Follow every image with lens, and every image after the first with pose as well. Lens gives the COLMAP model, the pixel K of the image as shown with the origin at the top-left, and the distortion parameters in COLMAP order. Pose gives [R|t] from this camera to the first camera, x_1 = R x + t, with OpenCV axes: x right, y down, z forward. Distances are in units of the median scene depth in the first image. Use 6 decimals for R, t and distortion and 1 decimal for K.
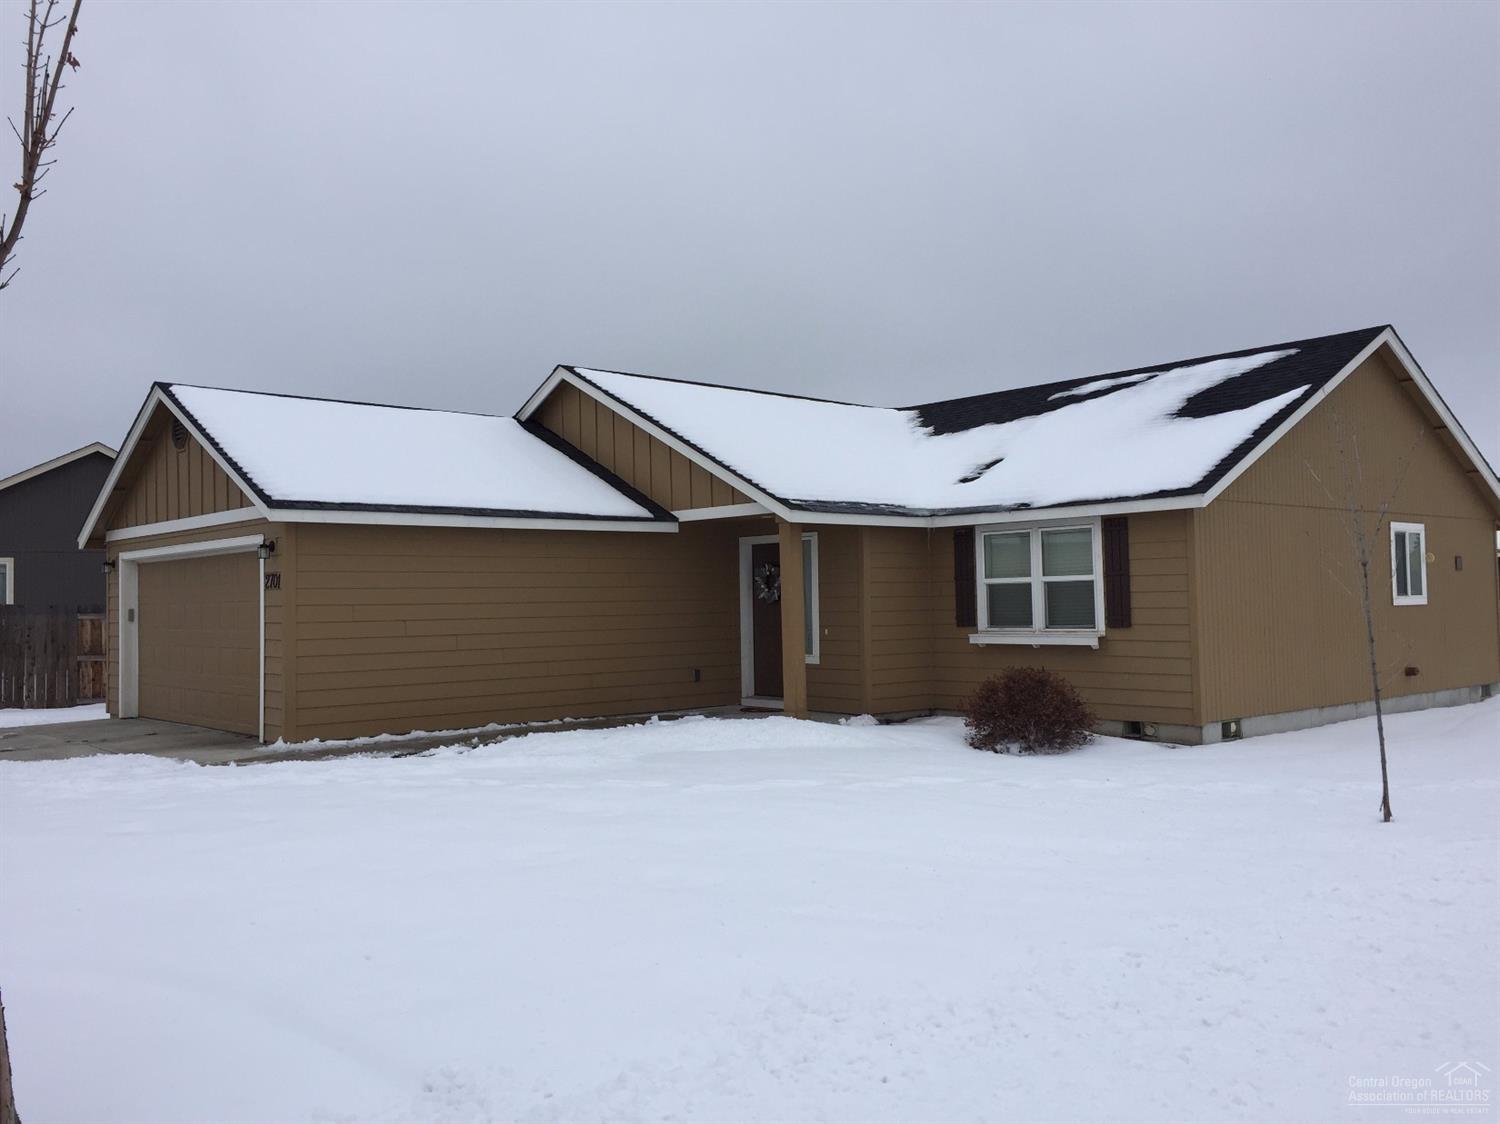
lens RADIAL K [[1277.7, 0, 755.4], [0, 1277.7, 557.8], [0, 0, 1]] dist [0.058871, -0.064521]
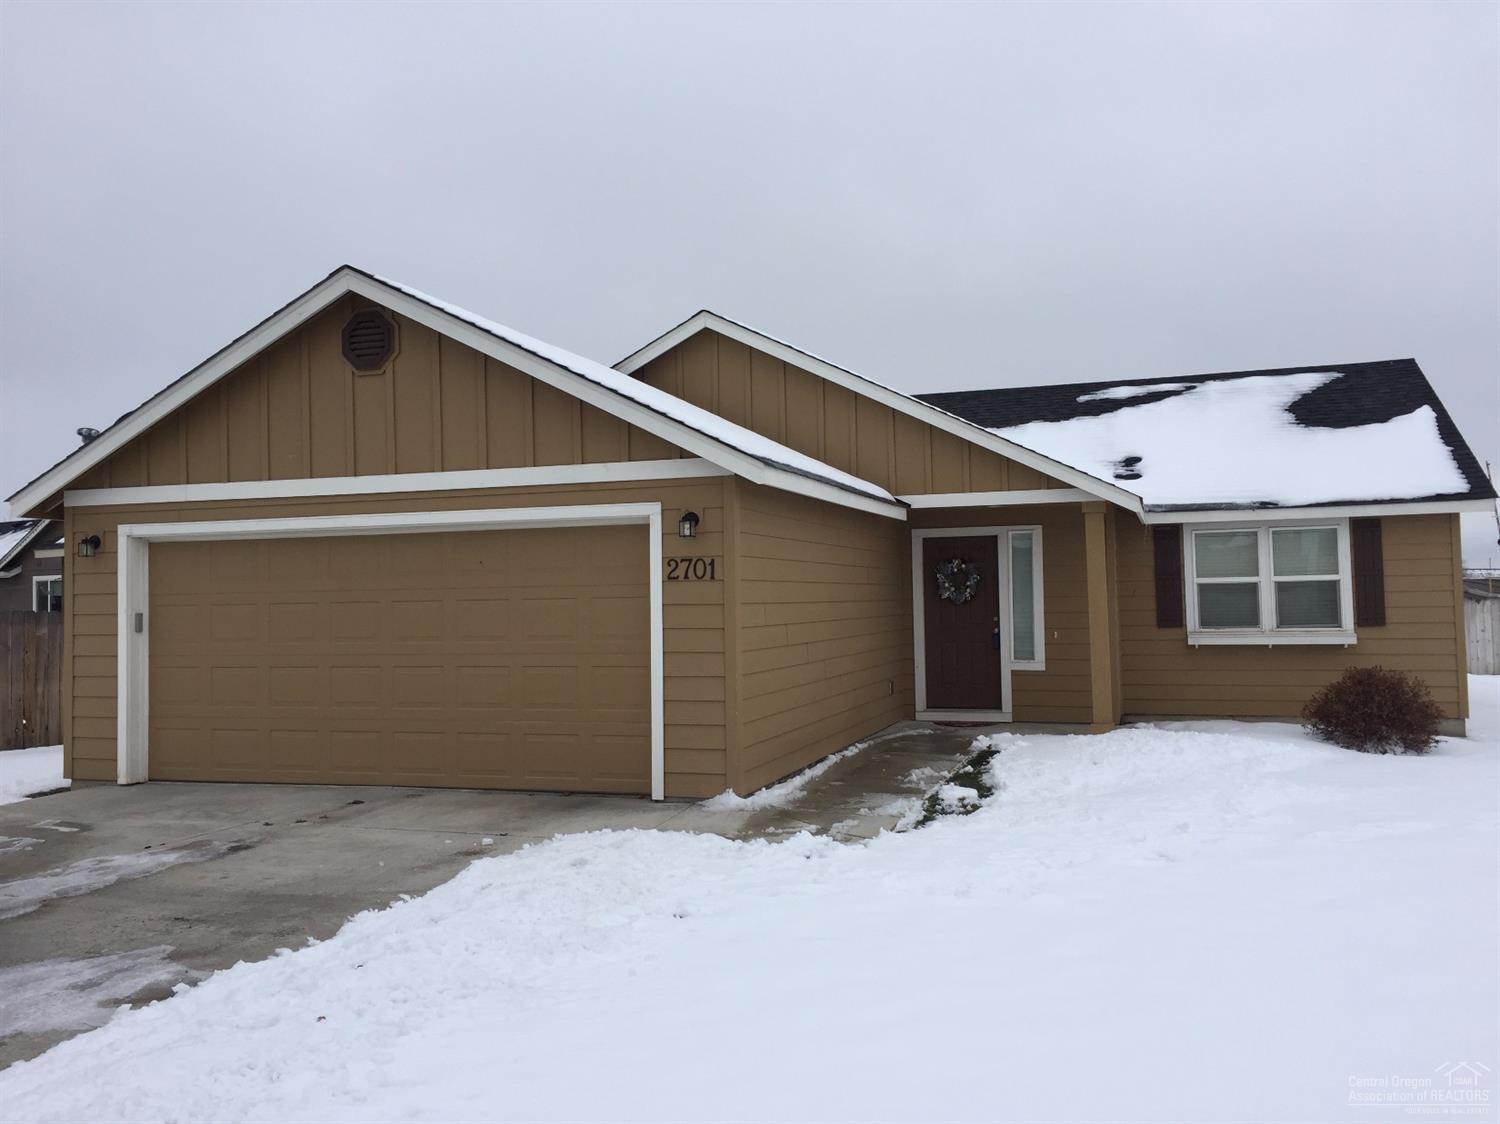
lens RADIAL K [[1277.7, 0, 755.4], [0, 1277.7, 557.8], [0, 0, 1]] dist [0.058871, -0.064521]
pose [[0.862646, 0.017965, 0.505490, -0.619522], [-0.014057, 0.999835, -0.011546, 0.017318], [-0.505614, 0.002854, 0.862755, 0.332914]]
